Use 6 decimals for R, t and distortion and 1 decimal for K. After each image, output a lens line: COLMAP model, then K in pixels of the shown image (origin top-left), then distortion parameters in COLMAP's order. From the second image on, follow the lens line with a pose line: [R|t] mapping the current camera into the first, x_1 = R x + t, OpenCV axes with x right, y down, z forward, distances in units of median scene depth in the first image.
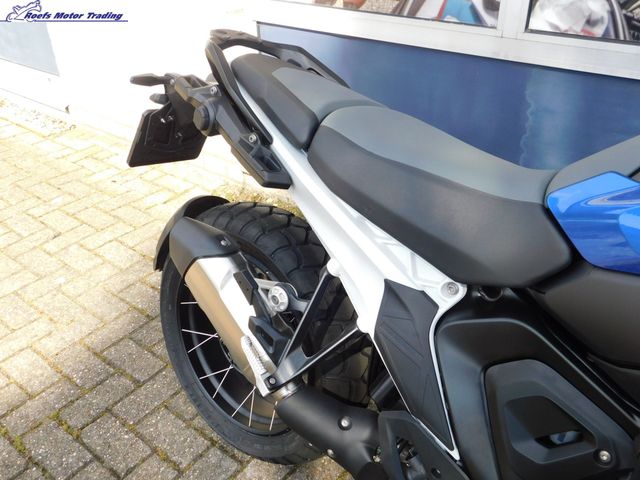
lens RADIAL K [[557.5, 0, 319.4], [0, 557.5, 239.5], [0, 0, 1]] dist [-0.022041, 0.013524]
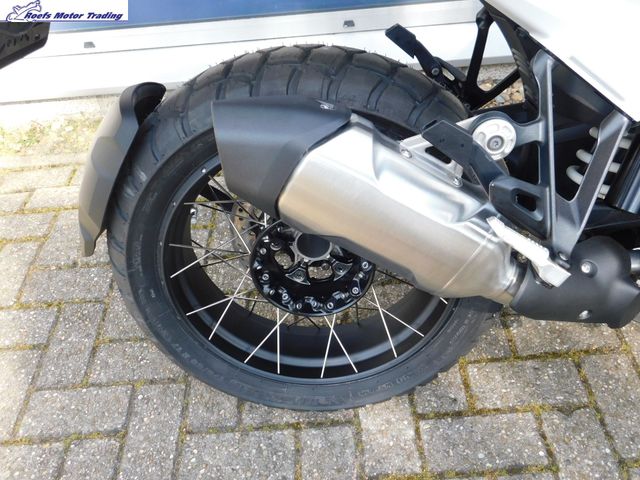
lens RADIAL K [[557.5, 0, 320.3], [0, 557.5, 239.6], [0, 0, 1]] dist [-0.022041, 0.013524]
pose [[0.769578, -0.495177, 0.403174, -0.320433], [0.402470, 0.866329, 0.295790, -0.031606], [-0.495750, -0.065369, 0.866002, 0.378519]]
